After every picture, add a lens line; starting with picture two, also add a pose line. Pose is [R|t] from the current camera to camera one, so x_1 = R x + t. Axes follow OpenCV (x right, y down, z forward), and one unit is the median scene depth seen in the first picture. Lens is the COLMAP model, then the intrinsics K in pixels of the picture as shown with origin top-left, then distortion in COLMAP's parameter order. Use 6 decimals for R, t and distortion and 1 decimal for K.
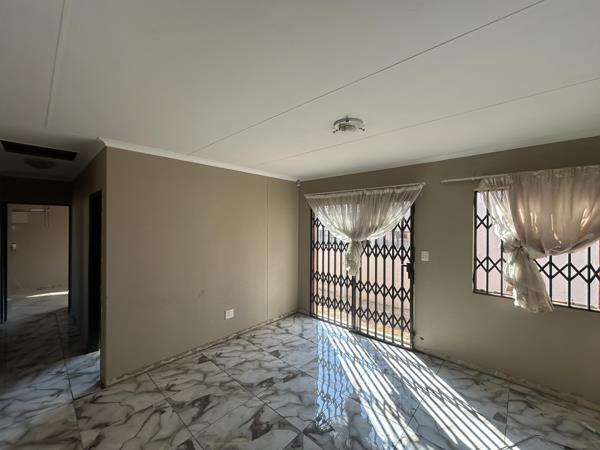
lens RADIAL K [[241.4, 0, 300.0], [0, 241.4, 225.0], [0, 0, 1]] dist [0.000651, 0.000336]
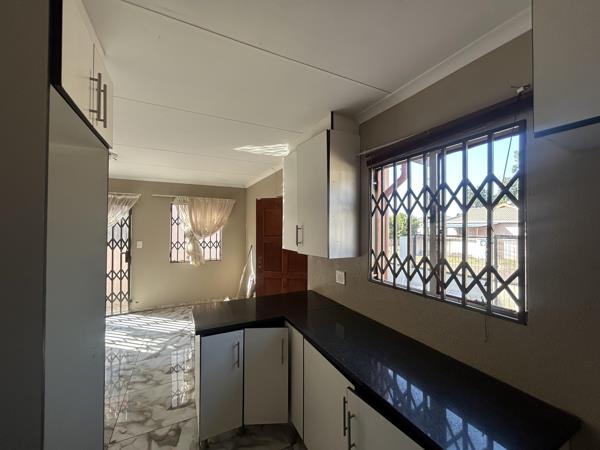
lens RADIAL K [[241.4, 0, 300.0], [0, 241.4, 225.0], [0, 0, 1]] dist [0.000651, 0.000336]
pose [[0.360621, 0.005152, 0.932698, -0.546298], [-0.001948, 0.999987, -0.004771, 0.018682], [-0.932710, -0.000096, 0.360627, -0.472566]]
